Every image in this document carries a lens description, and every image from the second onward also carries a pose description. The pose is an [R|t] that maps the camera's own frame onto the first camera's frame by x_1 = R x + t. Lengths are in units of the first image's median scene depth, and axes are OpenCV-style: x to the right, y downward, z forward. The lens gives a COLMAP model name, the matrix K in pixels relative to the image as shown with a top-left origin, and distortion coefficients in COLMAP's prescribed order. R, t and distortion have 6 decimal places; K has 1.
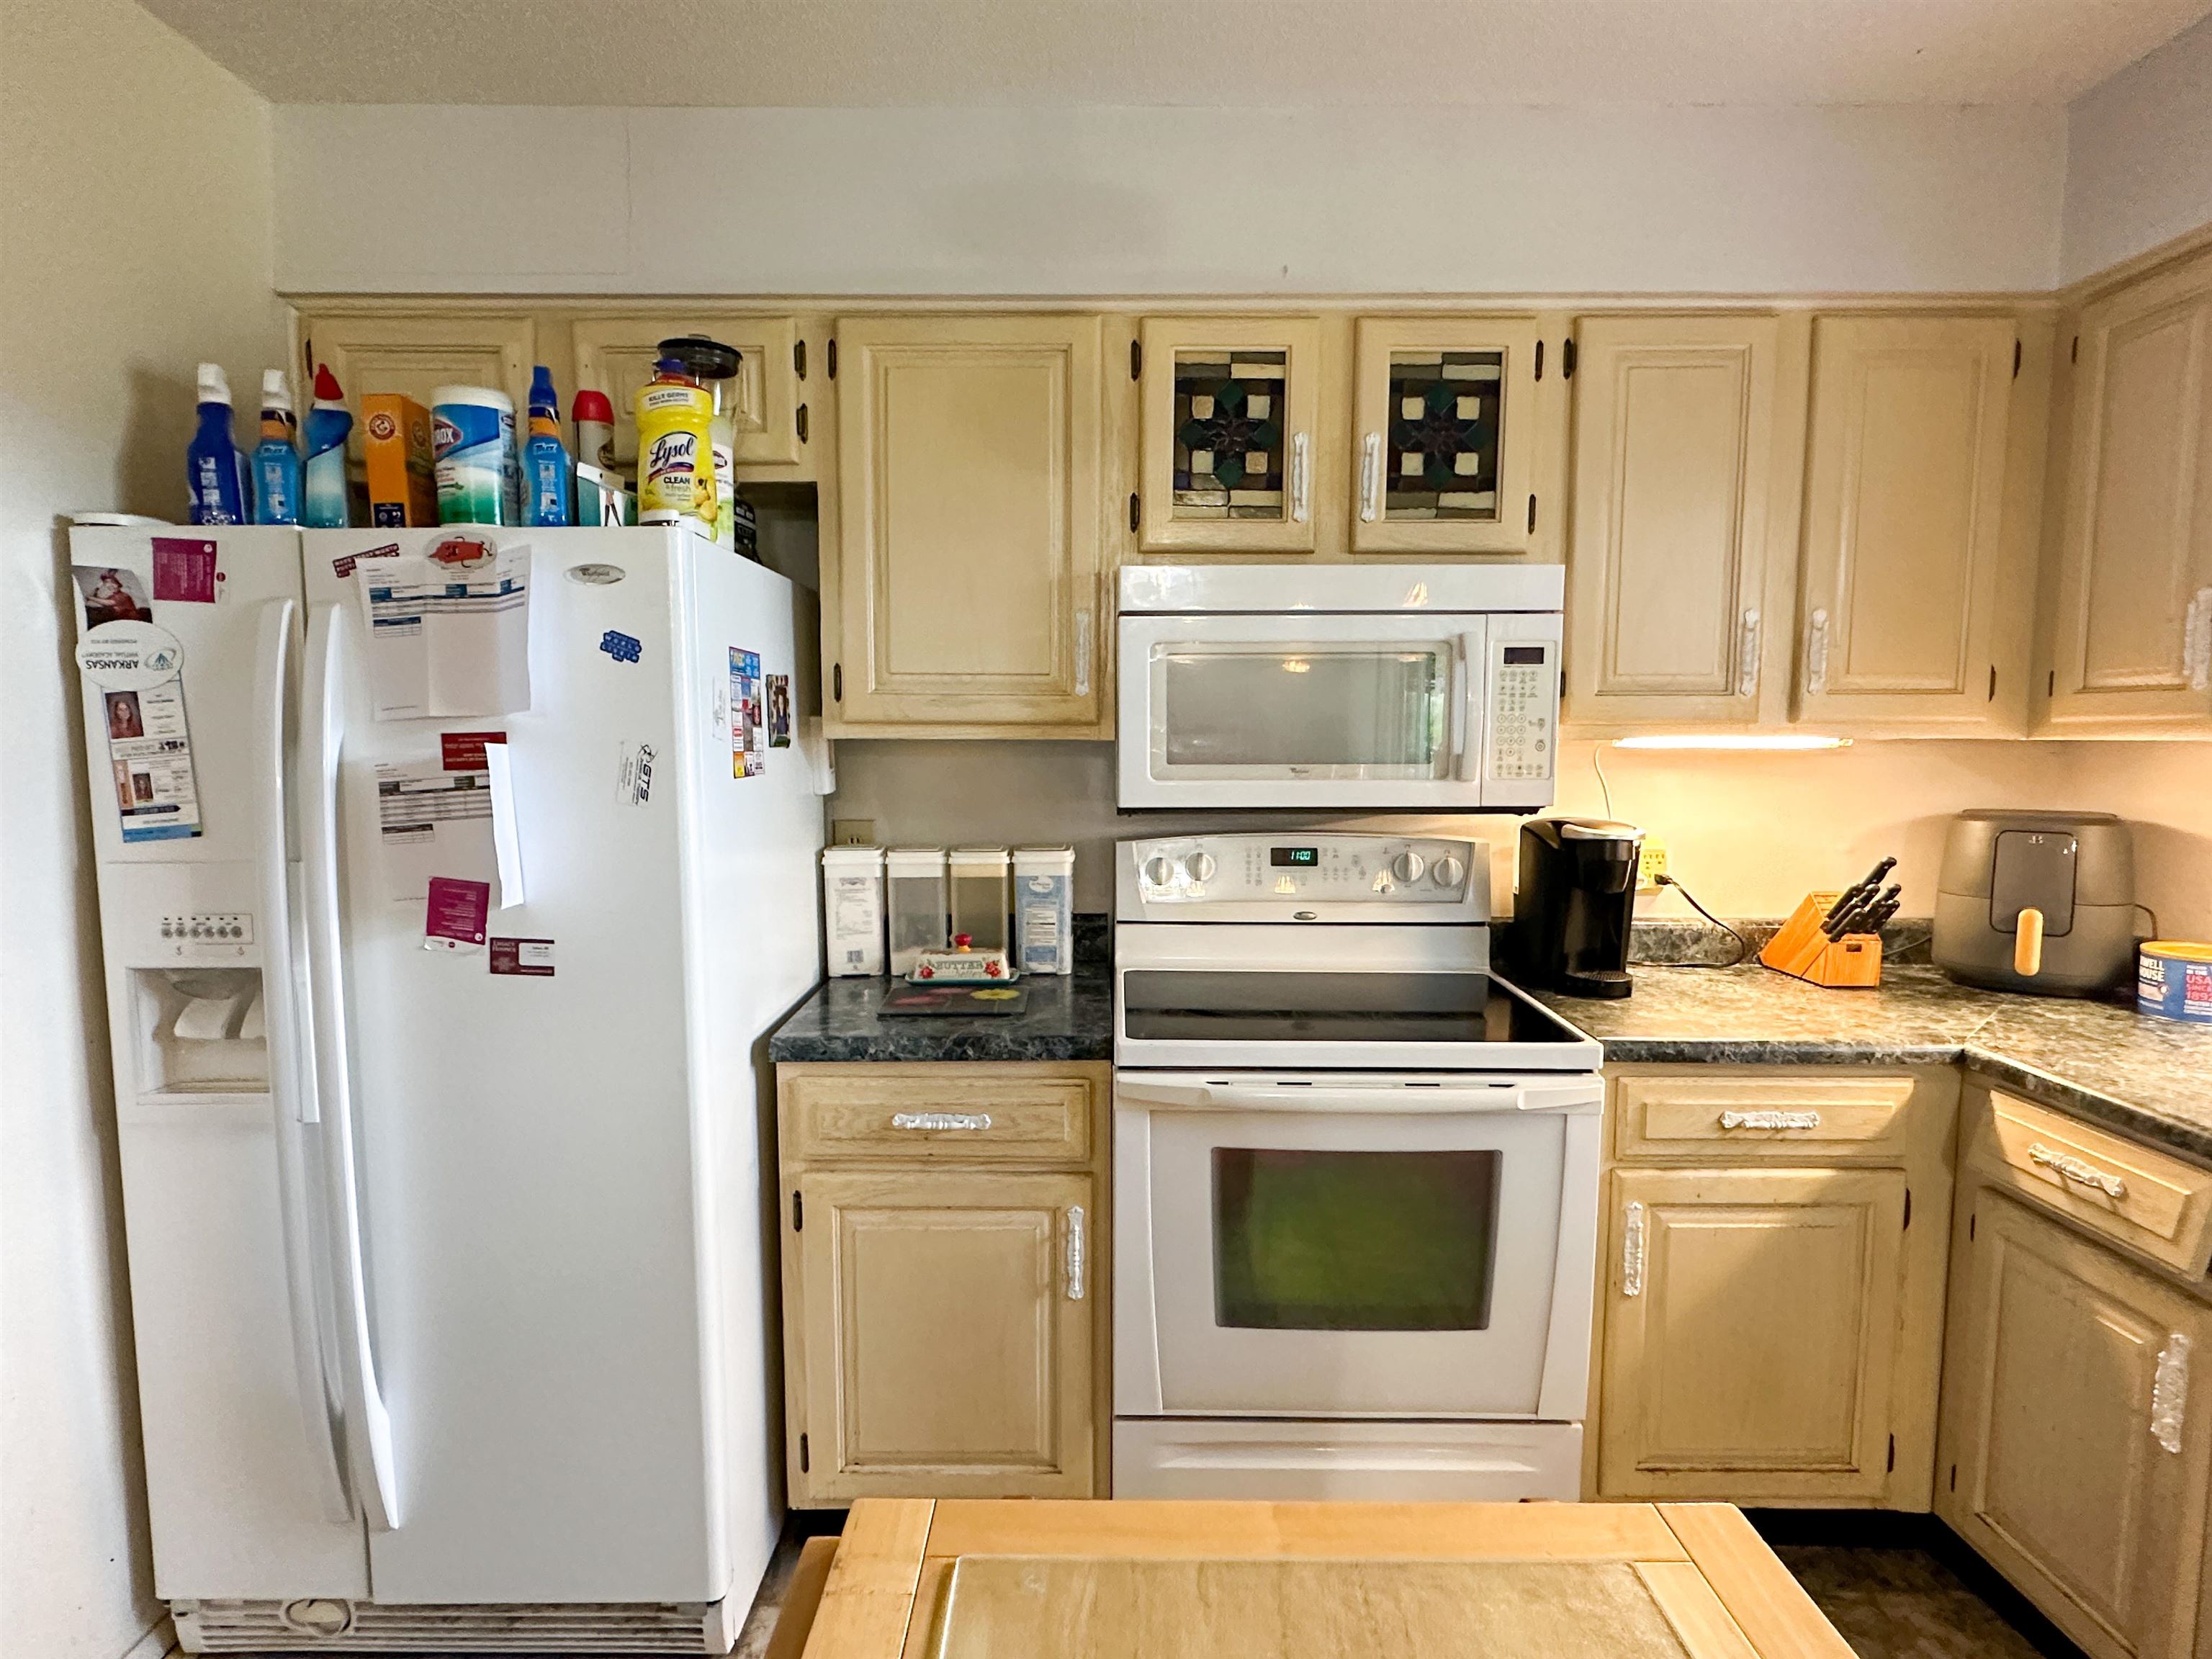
lens RADIAL K [[1170.4, 0, 1104.1], [0, 1170.4, 839.8], [0, 0, 1]] dist [0.001417, -0.000161]
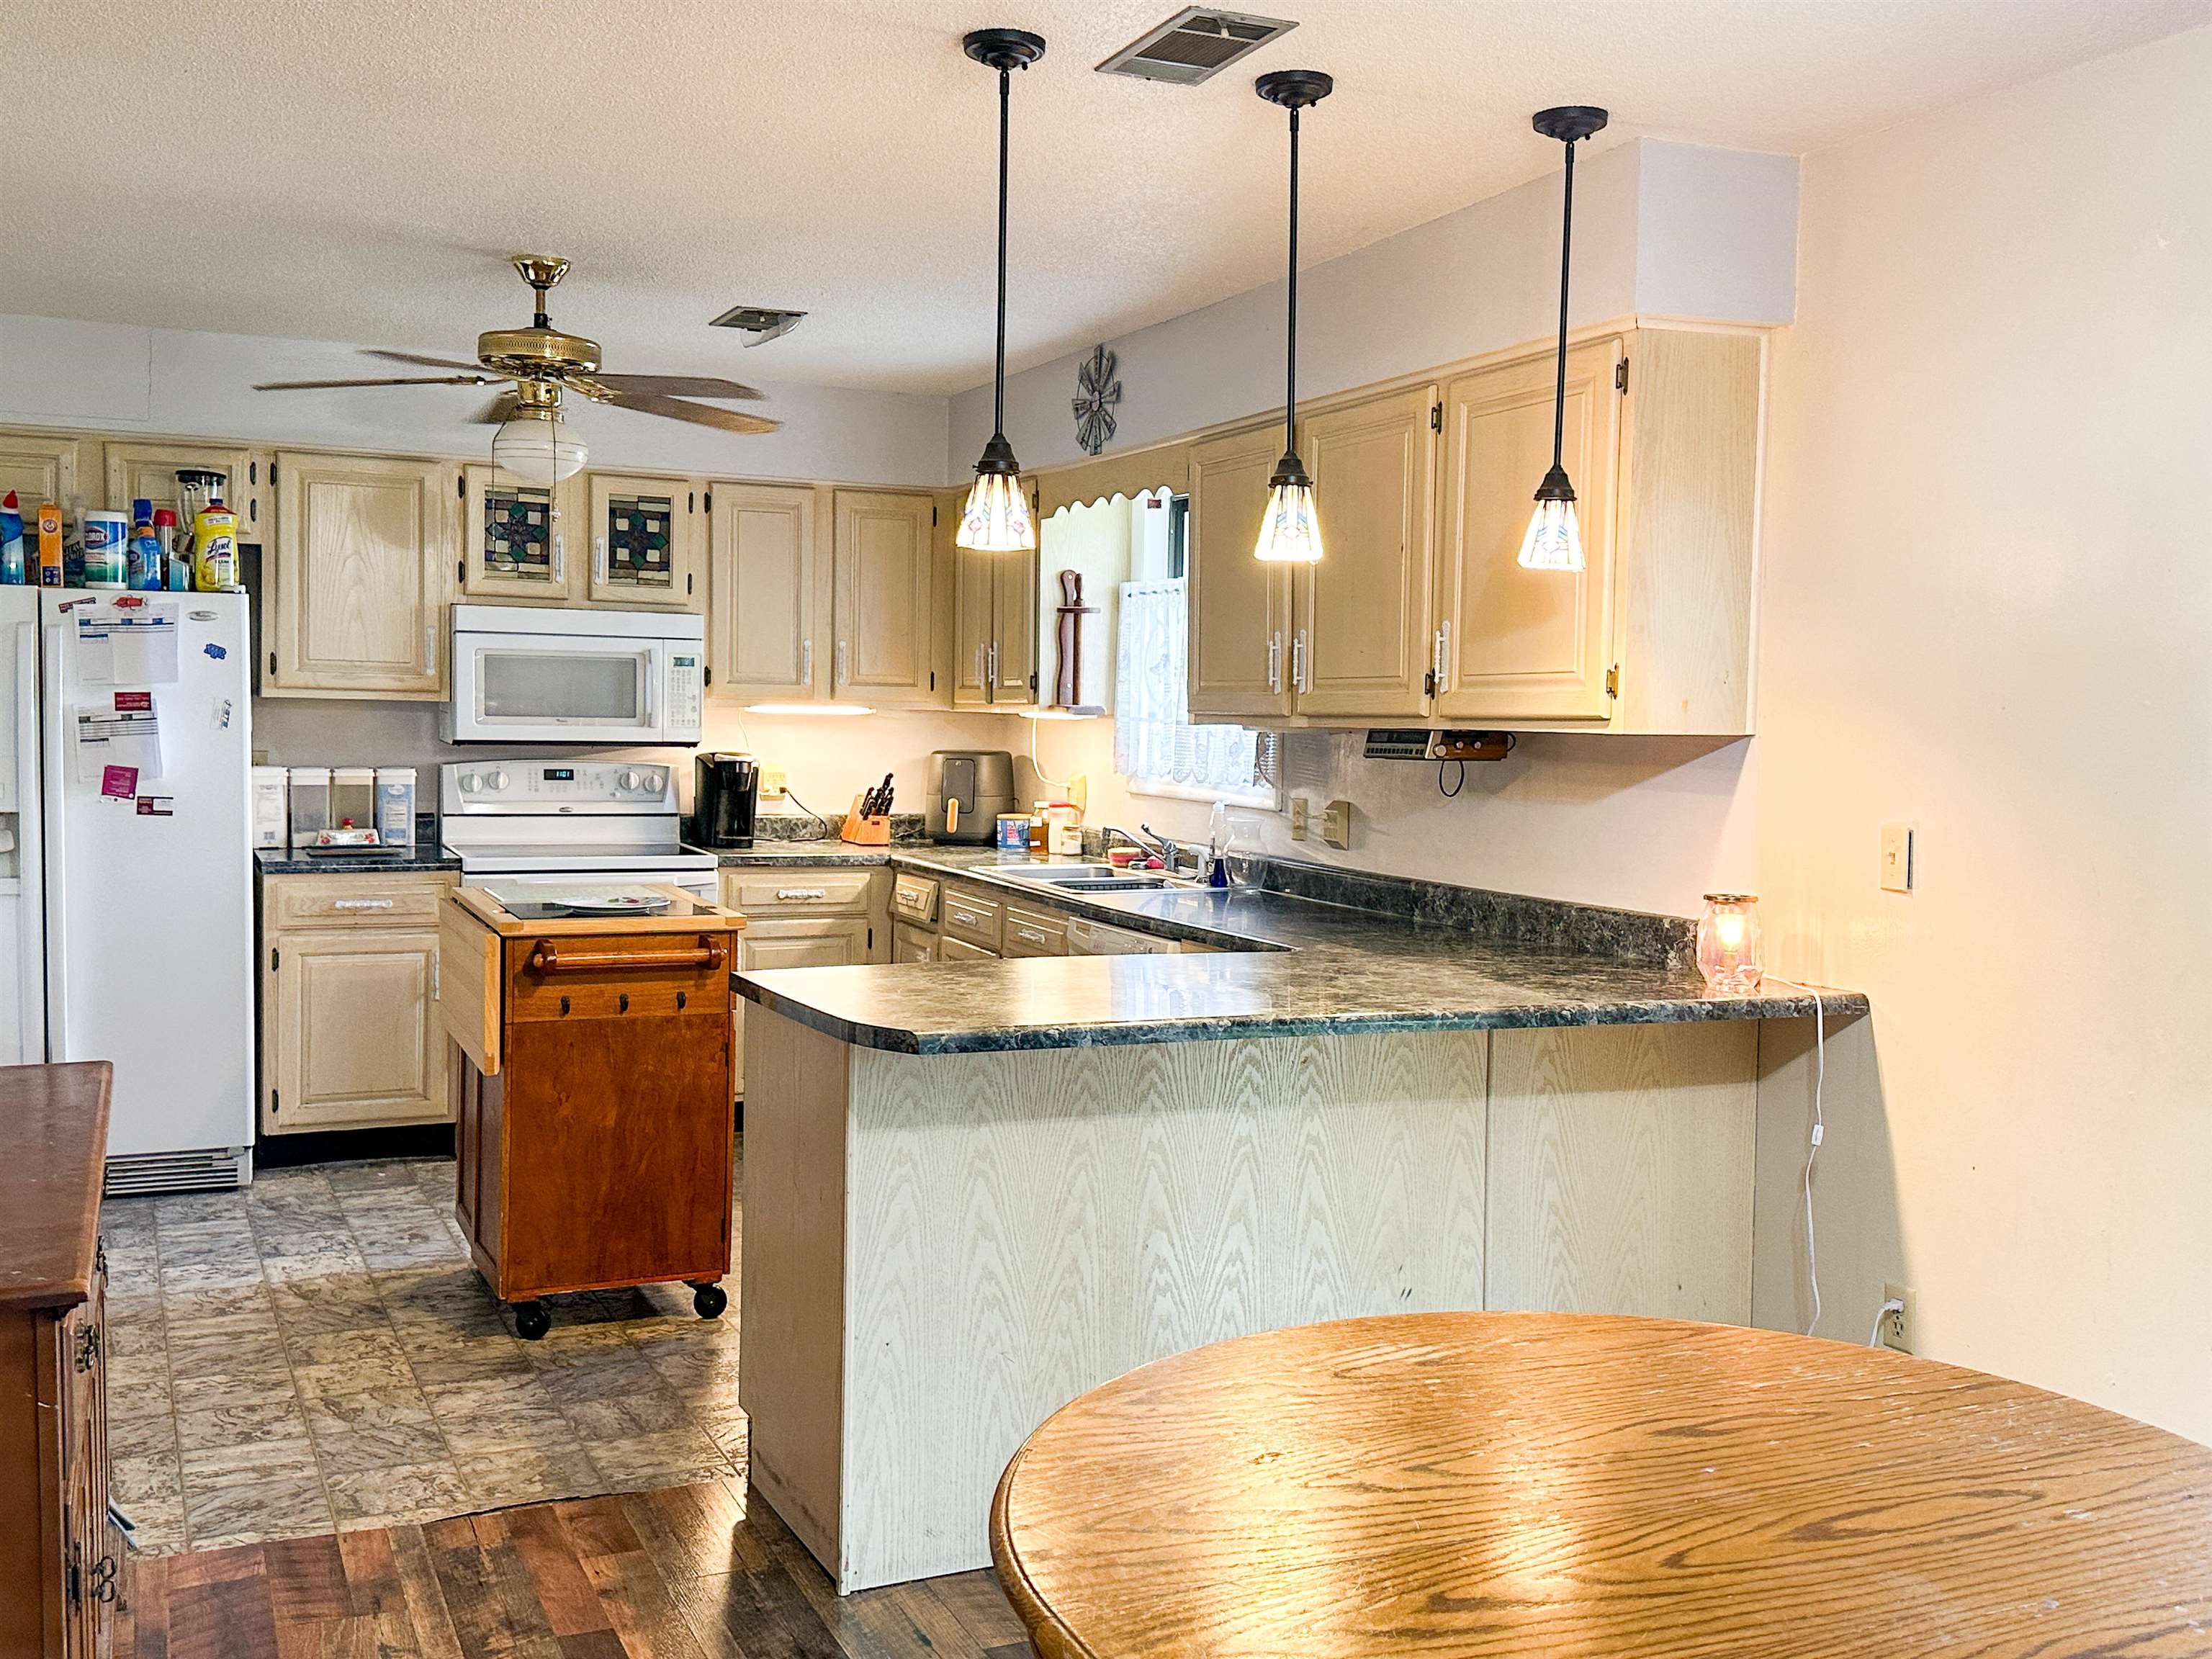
lens RADIAL K [[2091.2, 0, 1118.5], [0, 2091.2, 814.8], [0, 0, 1]] dist [0.224006, -0.510305]
pose [[0.910456, -0.004731, 0.413579, -0.407618], [0.017894, 0.999449, -0.027959, 0.194685], [-0.413218, 0.032856, 0.910039, -2.349273]]
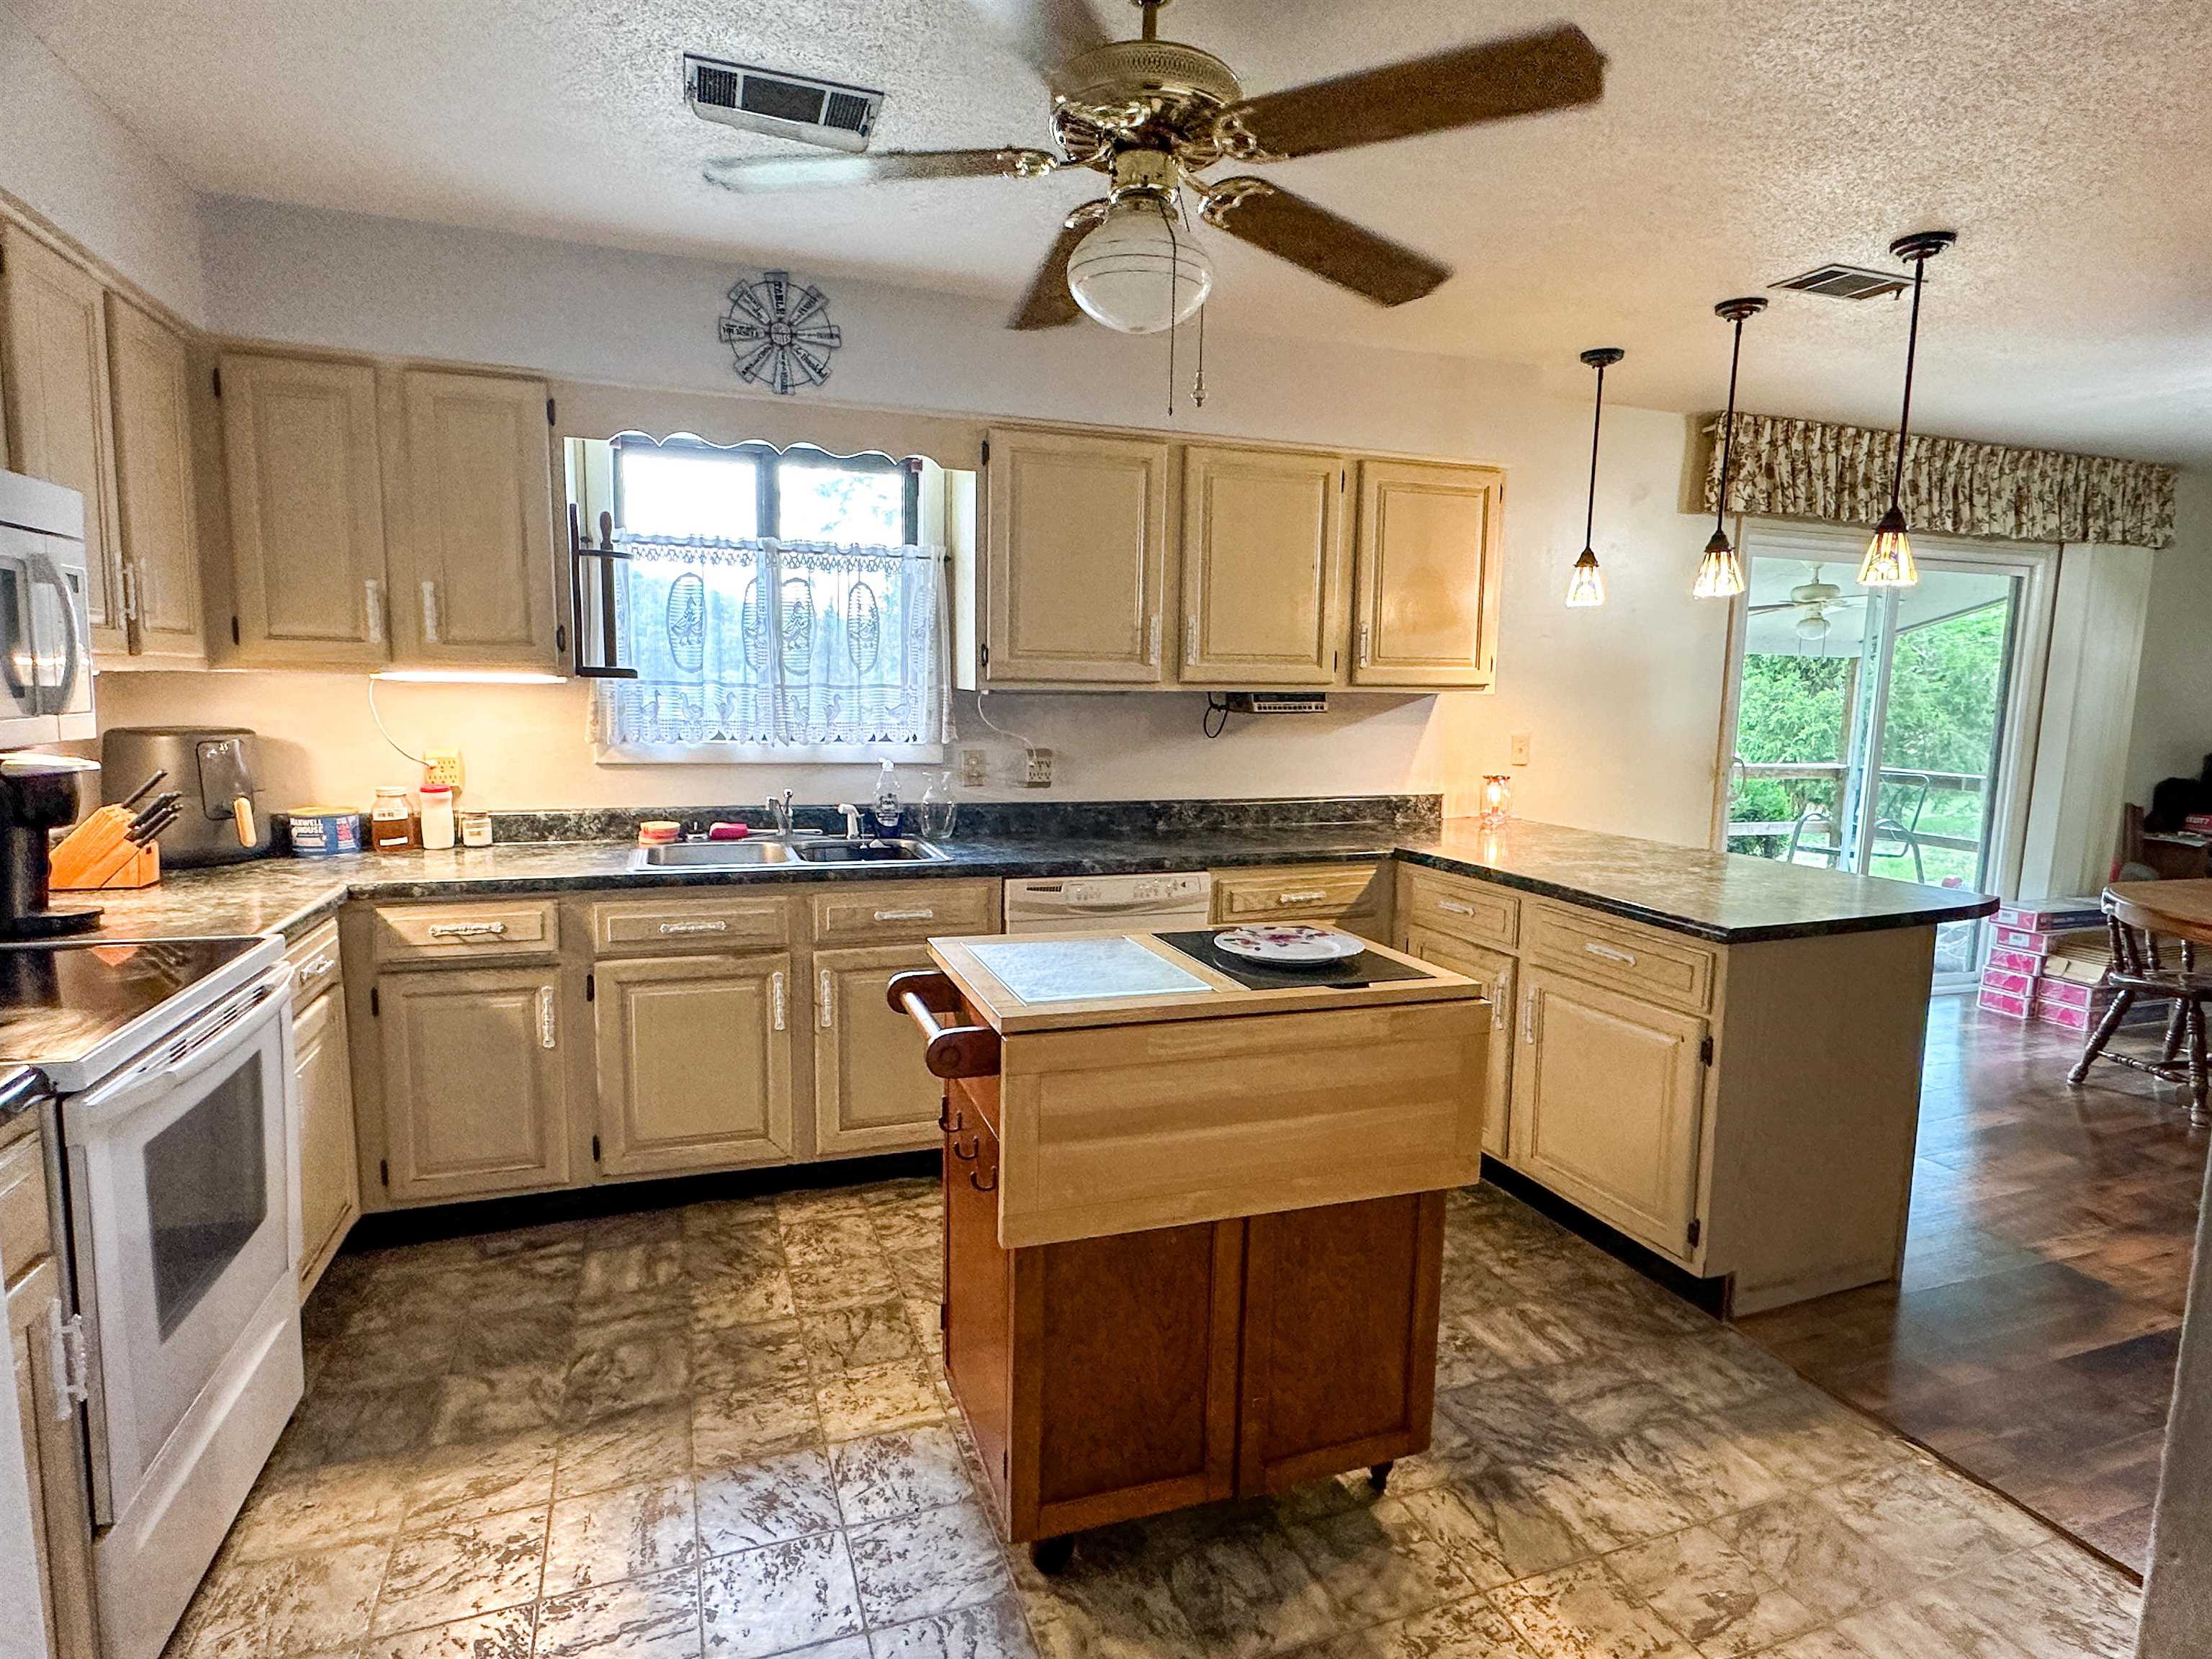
lens RADIAL K [[1167.4, 0, 1096.8], [0, 1167.4, 837.2], [0, 0, 1]] dist [0.000252, -0.001937]
pose [[-0.330179, -0.129725, 0.934962, -0.827785], [0.065791, 0.984939, 0.159893, -0.048631], [-0.941623, 0.114305, -0.316672, 0.525979]]
